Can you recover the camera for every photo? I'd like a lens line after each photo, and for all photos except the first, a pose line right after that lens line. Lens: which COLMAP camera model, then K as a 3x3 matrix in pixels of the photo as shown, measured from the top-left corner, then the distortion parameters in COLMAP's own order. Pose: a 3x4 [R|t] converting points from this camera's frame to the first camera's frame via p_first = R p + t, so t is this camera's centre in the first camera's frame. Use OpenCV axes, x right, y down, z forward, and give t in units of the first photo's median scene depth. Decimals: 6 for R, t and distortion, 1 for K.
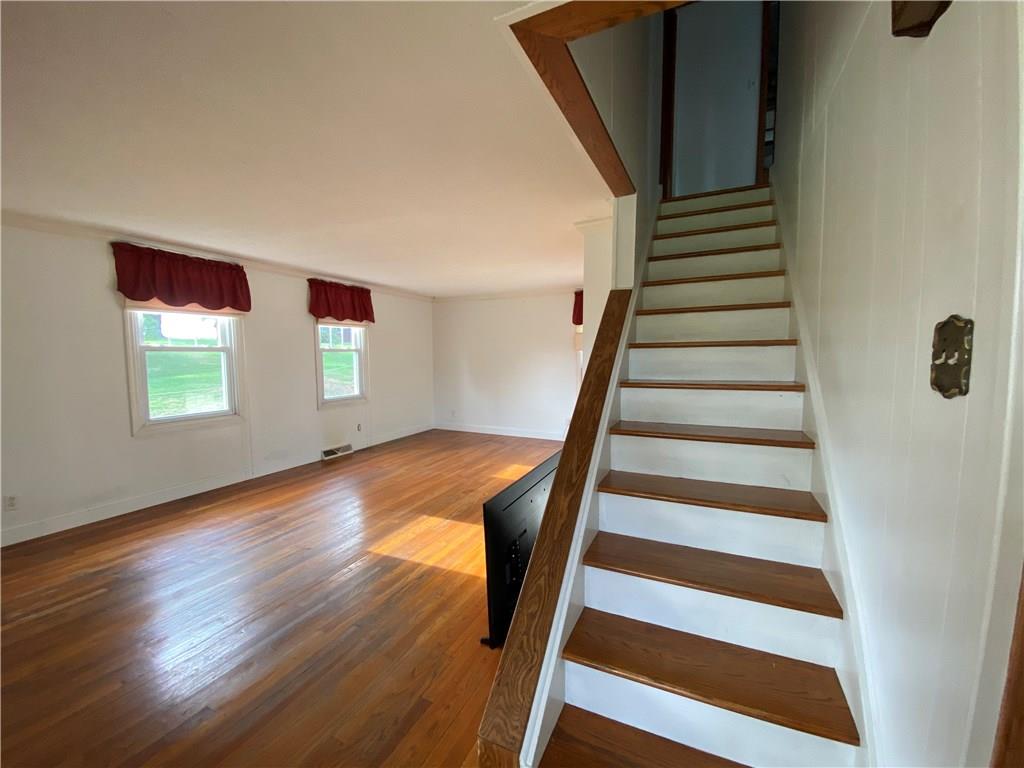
lens RADIAL K [[416.1, 0, 515.9], [0, 416.1, 382.5], [0, 0, 1]] dist [0.017378, -0.000517]
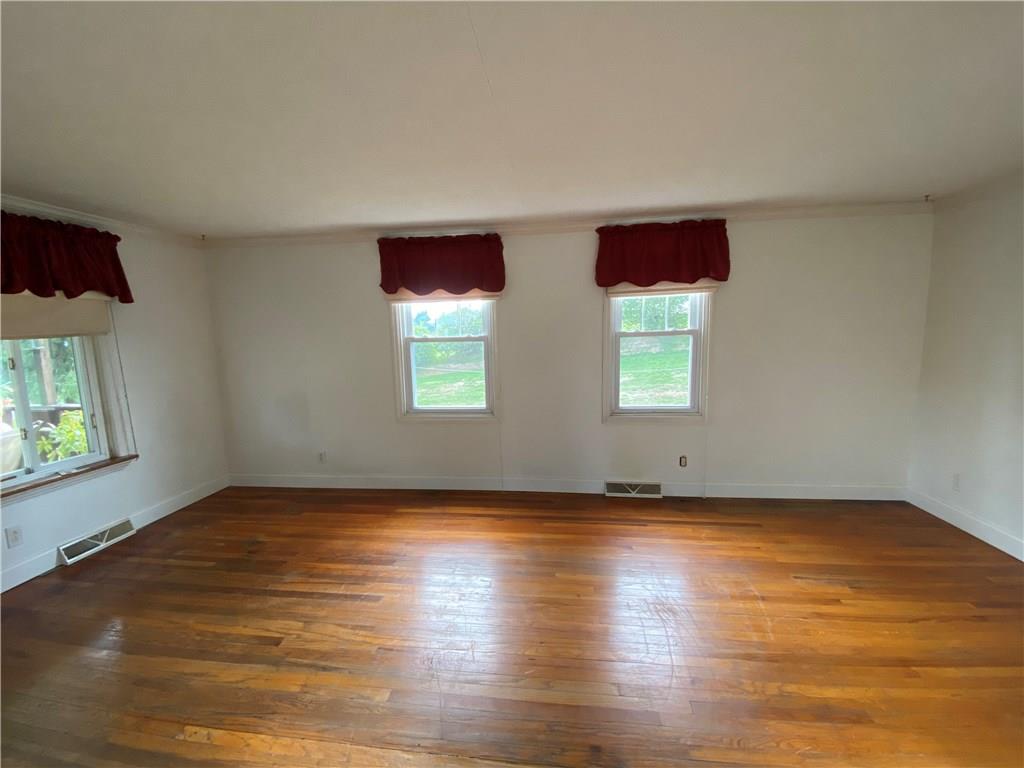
lens RADIAL K [[416.1, 0, 510.3], [0, 416.1, 388.9], [0, 0, 1]] dist [0.017378, -0.000517]
pose [[0.304888, 0.117129, -0.945158, 0.122483], [-0.042055, 0.993096, 0.109504, -0.058381], [0.951459, 0.006362, 0.307709, 0.646241]]
